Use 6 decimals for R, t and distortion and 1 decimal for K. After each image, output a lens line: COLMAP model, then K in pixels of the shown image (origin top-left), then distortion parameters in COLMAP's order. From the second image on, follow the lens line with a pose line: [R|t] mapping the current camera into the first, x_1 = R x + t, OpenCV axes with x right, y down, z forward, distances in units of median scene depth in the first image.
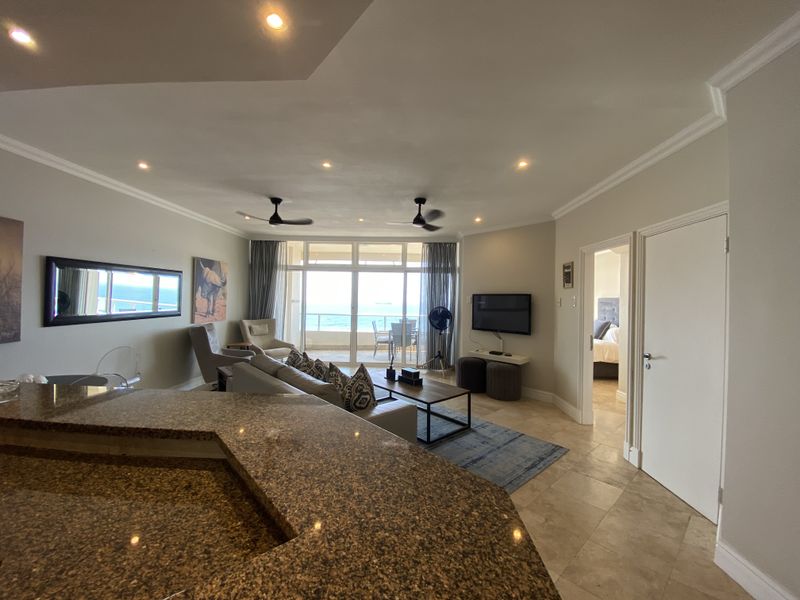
lens RADIAL K [[323.1, 0, 400.0], [0, 323.1, 300.0], [0, 0, 1]] dist [0.034218, -0.026720]
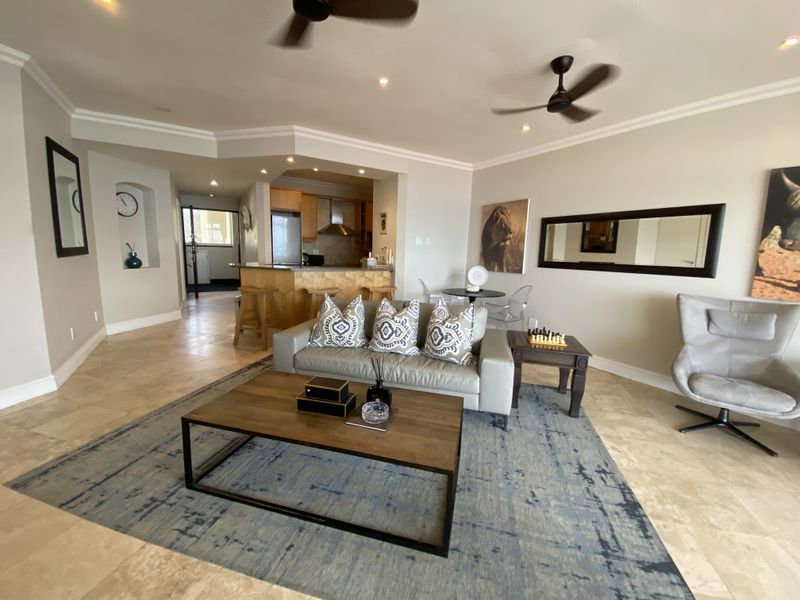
lens RADIAL K [[323.1, 0, 400.0], [0, 323.1, 300.0], [0, 0, 1]] dist [0.034218, -0.026720]
pose [[-0.828907, 0.049046, -0.557232, 0.250472], [-0.042285, 0.987805, 0.149846, 0.034445], [0.557785, 0.147771, -0.816725, 1.824090]]
